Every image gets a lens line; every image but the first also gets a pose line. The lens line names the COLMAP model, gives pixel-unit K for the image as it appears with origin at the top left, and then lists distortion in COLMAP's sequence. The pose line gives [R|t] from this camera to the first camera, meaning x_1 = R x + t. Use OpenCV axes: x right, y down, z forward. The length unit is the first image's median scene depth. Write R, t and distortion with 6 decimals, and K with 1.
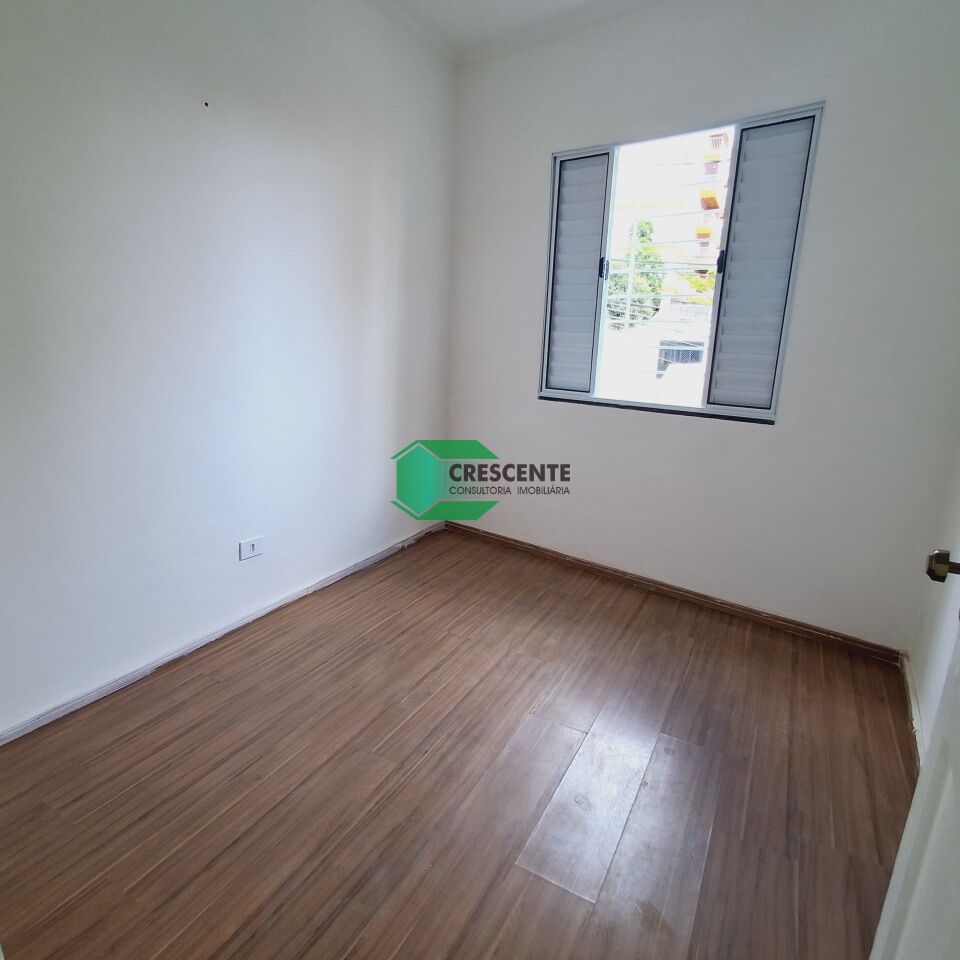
lens RADIAL K [[582.7, 0, 488.5], [0, 582.7, 476.6], [0, 0, 1]] dist [0.002423, -0.001694]
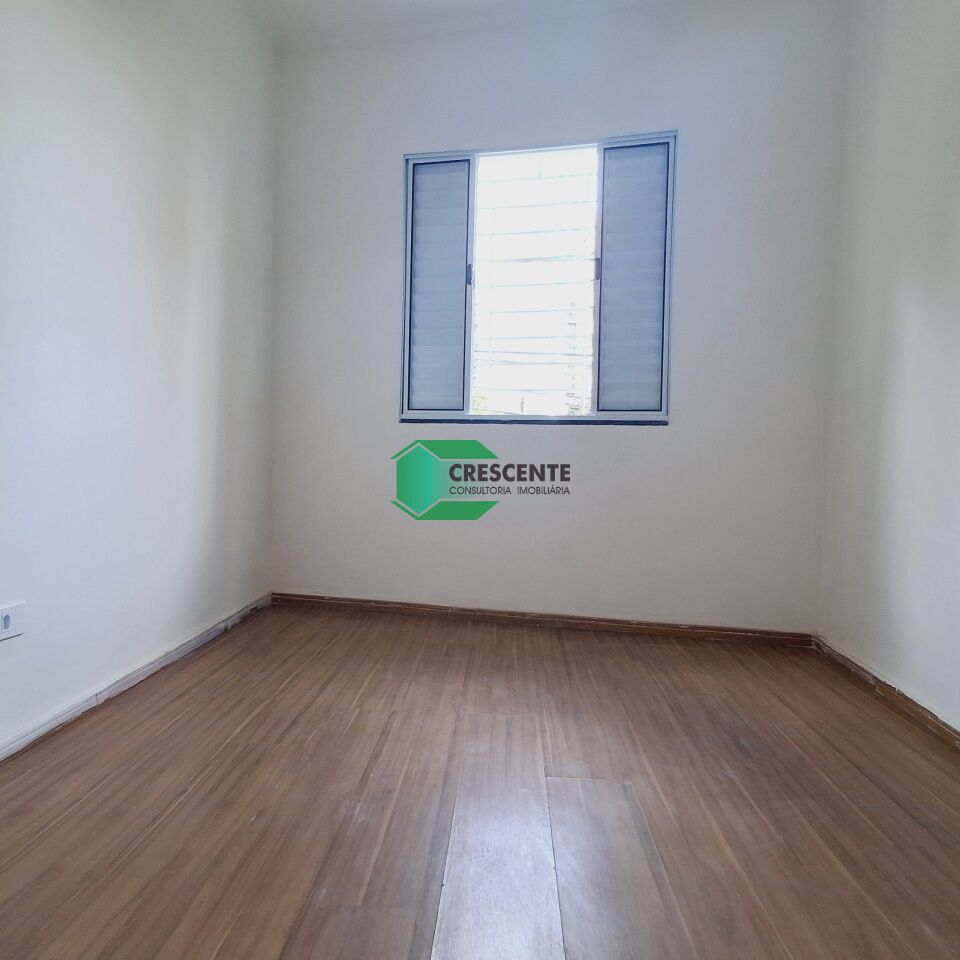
lens RADIAL K [[582.7, 0, 479.0], [0, 582.7, 485.2], [0, 0, 1]] dist [0.002423, -0.001694]
pose [[0.896768, -0.031180, 0.441402, -0.223361], [0.113792, 0.980217, -0.161943, 0.126342], [-0.427621, 0.195453, 0.882575, 0.264319]]
